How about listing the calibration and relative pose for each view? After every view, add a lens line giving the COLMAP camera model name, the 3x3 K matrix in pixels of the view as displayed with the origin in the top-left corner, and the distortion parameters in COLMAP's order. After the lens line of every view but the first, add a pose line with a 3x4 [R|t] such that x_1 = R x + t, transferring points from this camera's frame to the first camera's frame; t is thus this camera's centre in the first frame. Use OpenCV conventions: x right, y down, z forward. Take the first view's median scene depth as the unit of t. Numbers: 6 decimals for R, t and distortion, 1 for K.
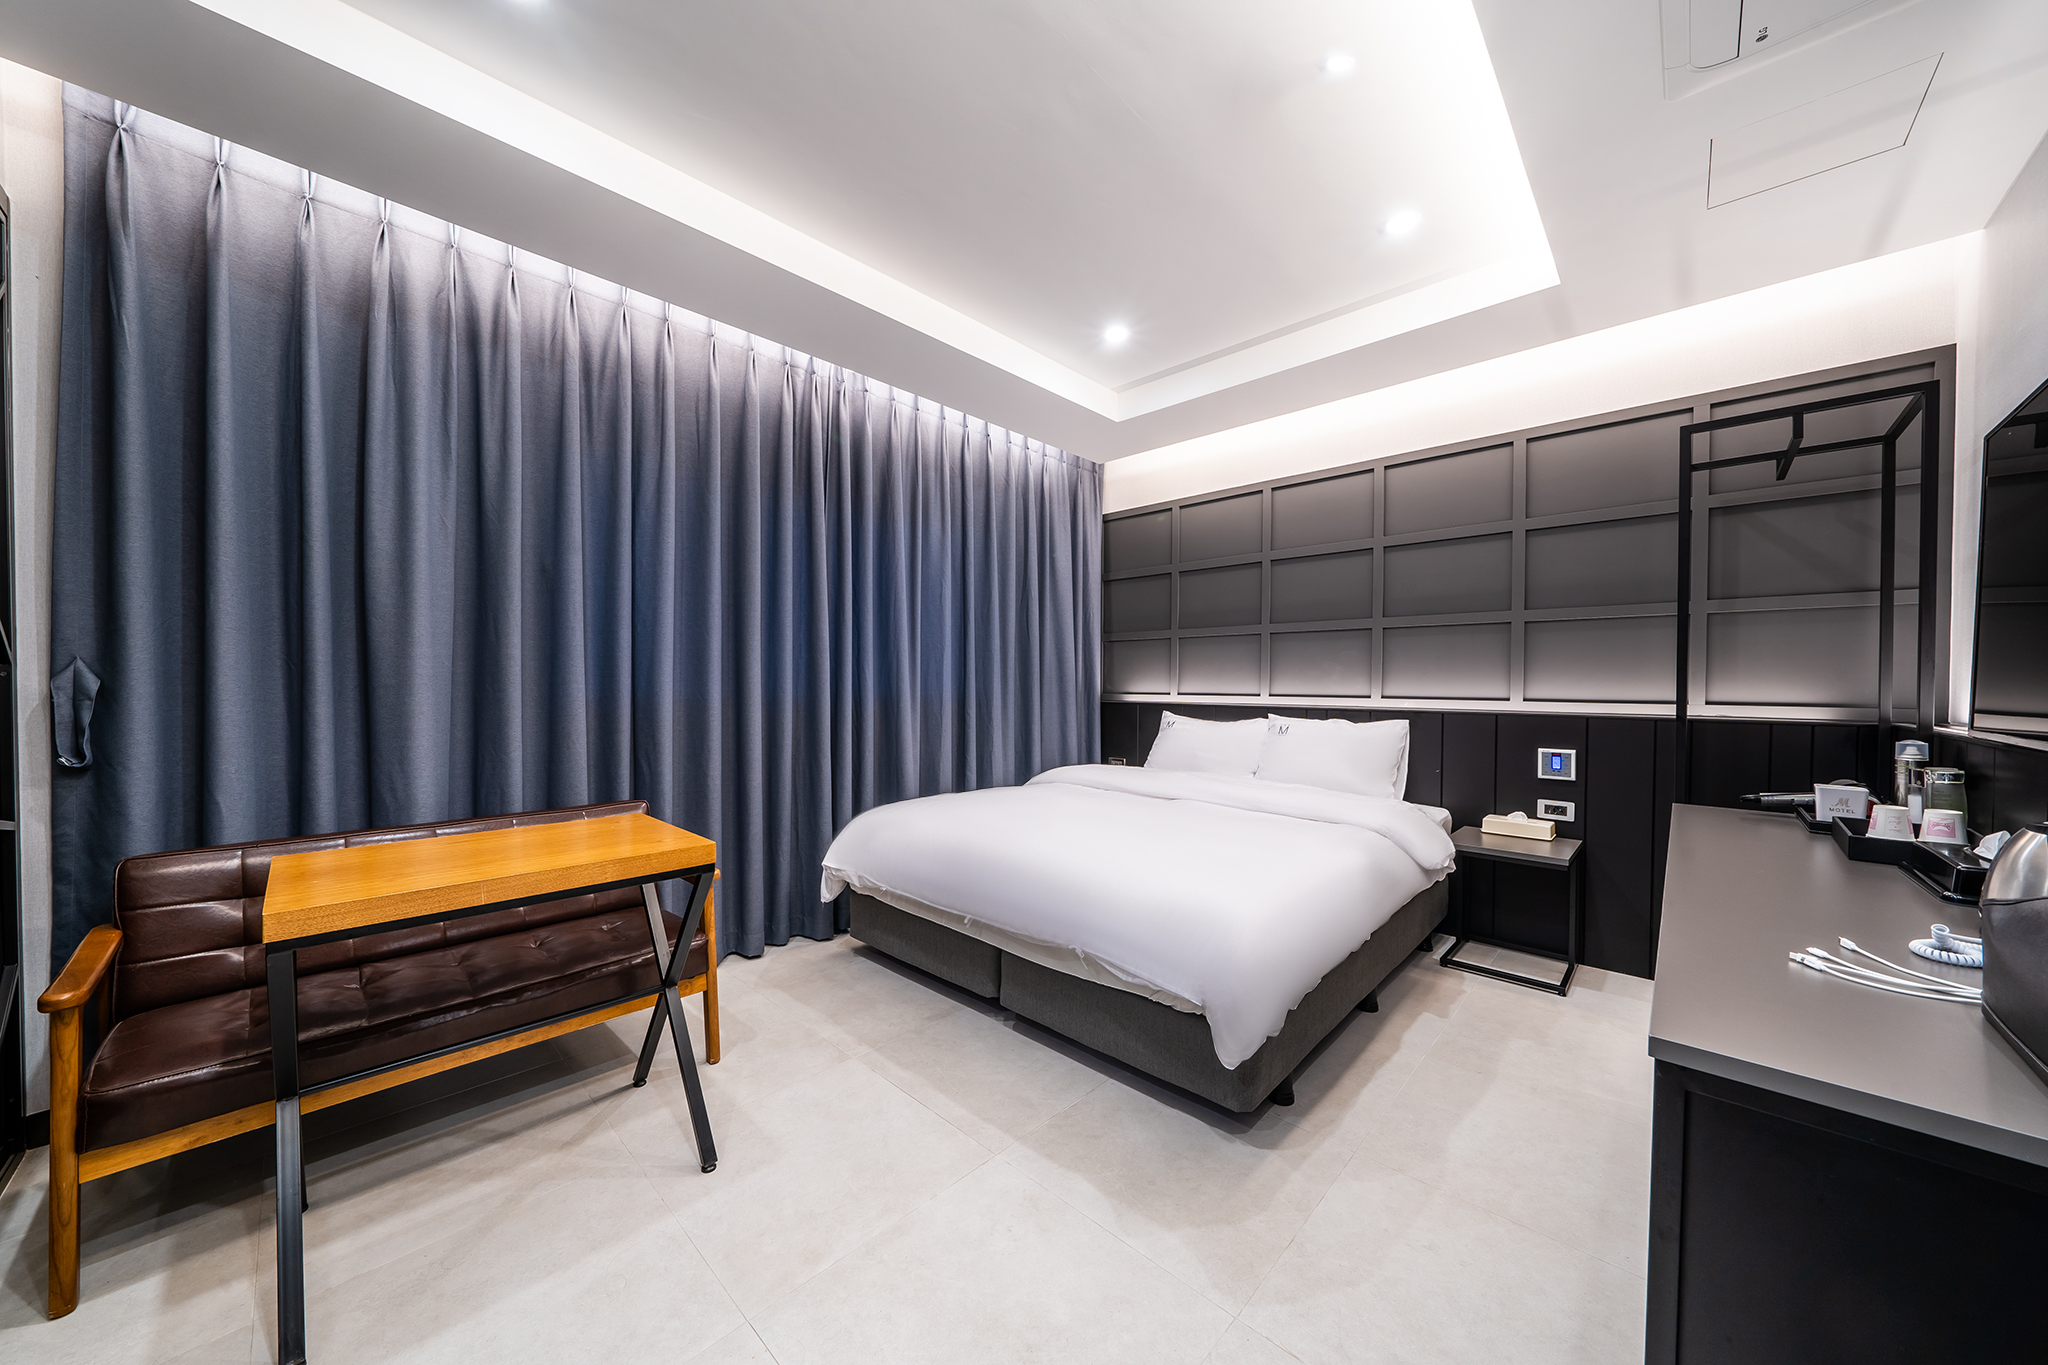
lens RADIAL K [[693.5, 0, 1029.8], [0, 693.5, 697.7], [0, 0, 1]] dist [0.000517, 0.000028]
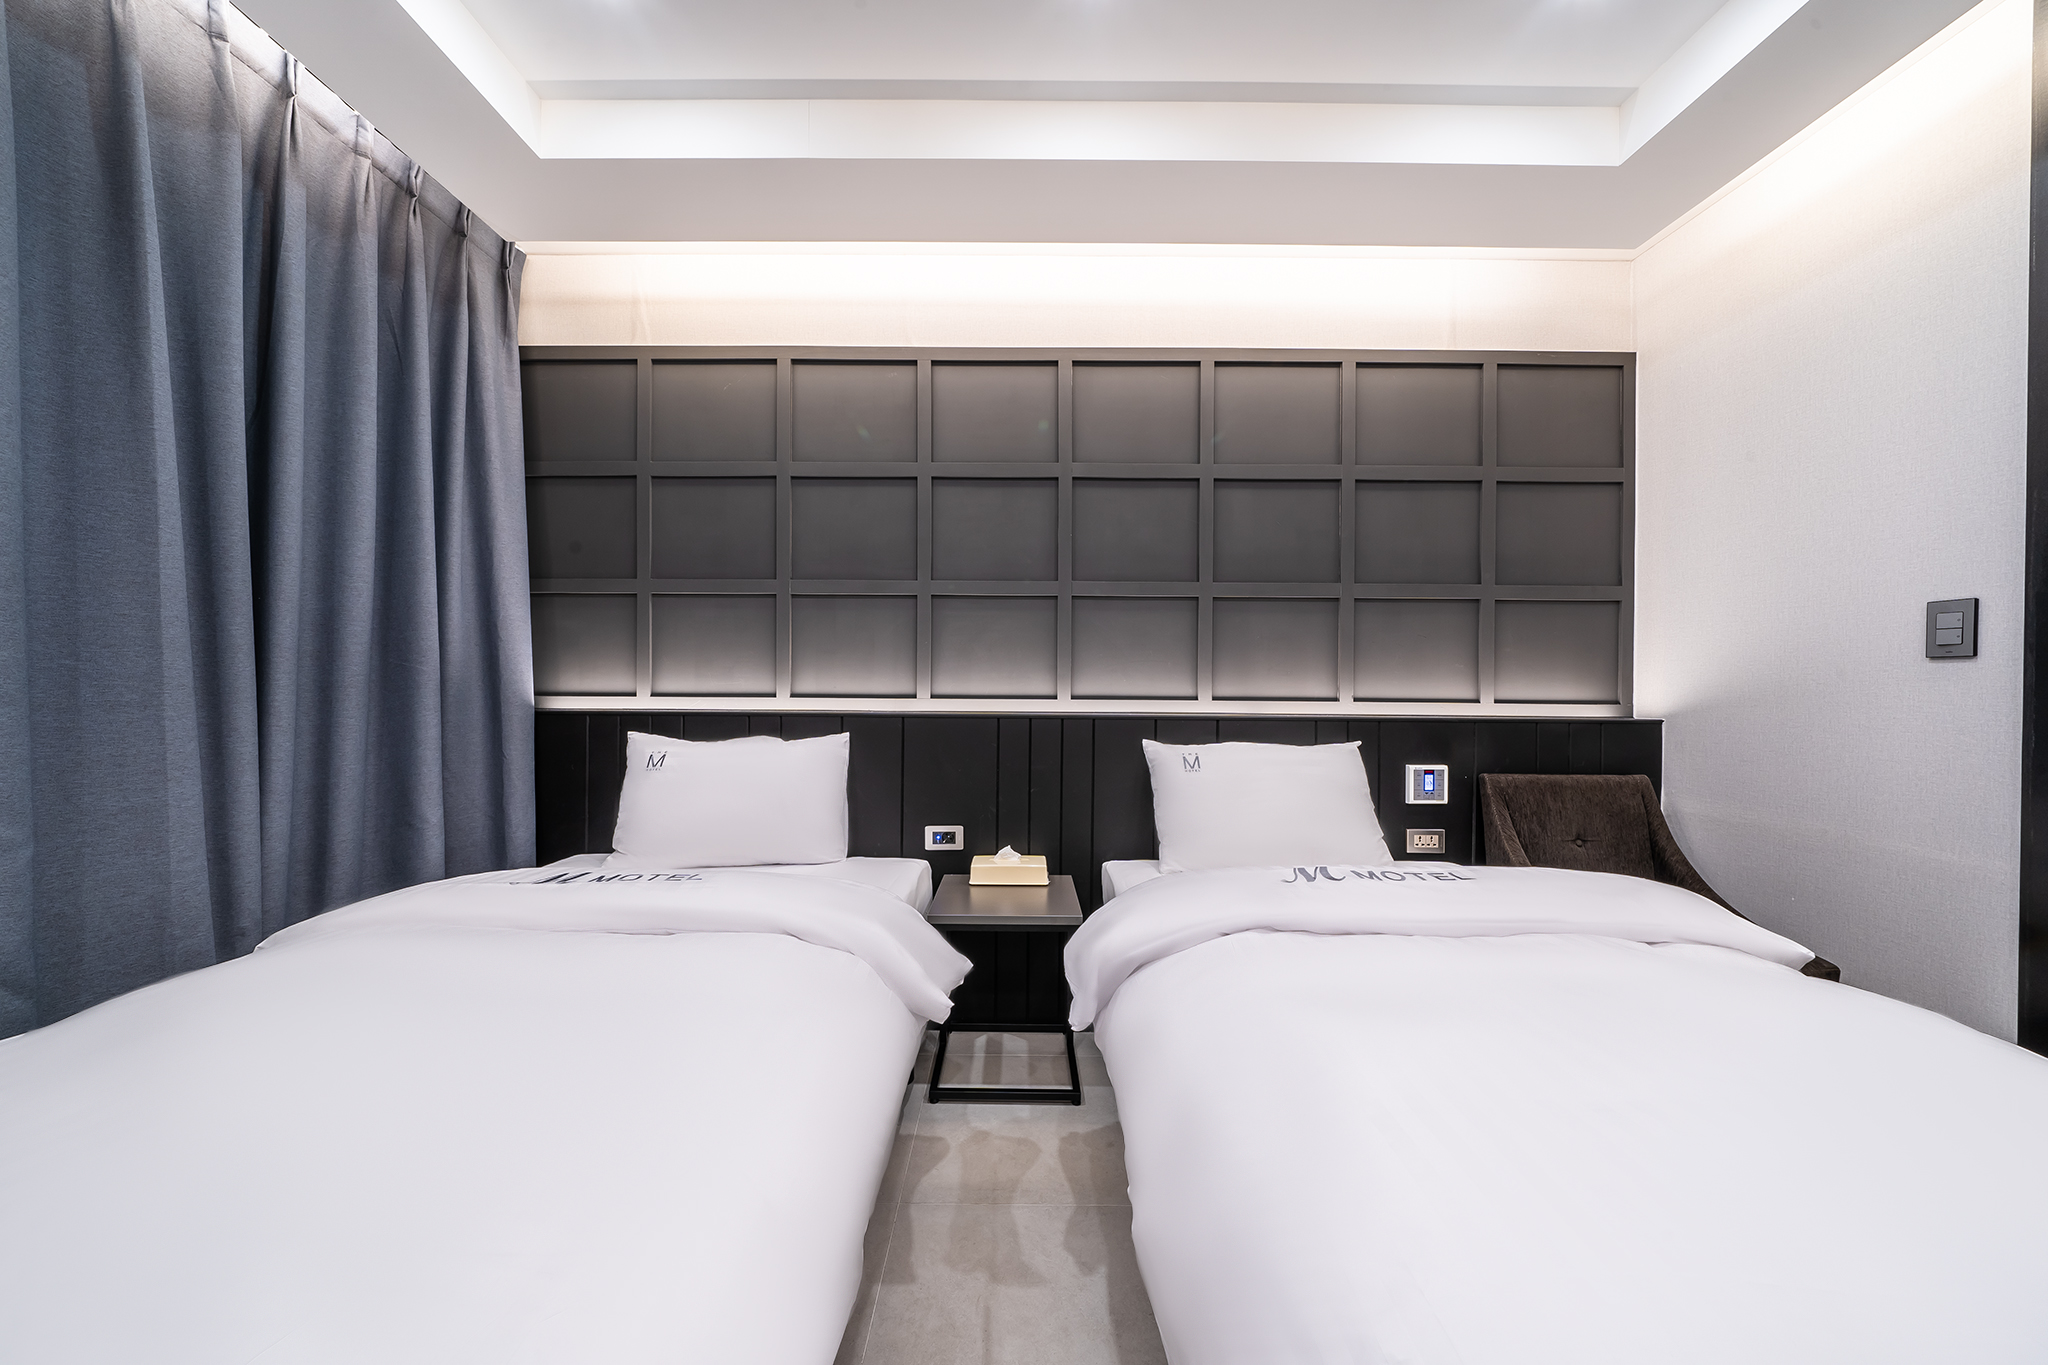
lens RADIAL K [[1097.0, 0, 1013.1], [0, 1097.0, 657.4], [0, 0, 1]] dist [0.001854, -0.000496]
pose [[0.740761, 0.013075, 0.671641, -0.257119], [0.010375, 0.999469, -0.030899, -0.007772], [-0.671689, 0.029857, 0.740232, 0.245198]]
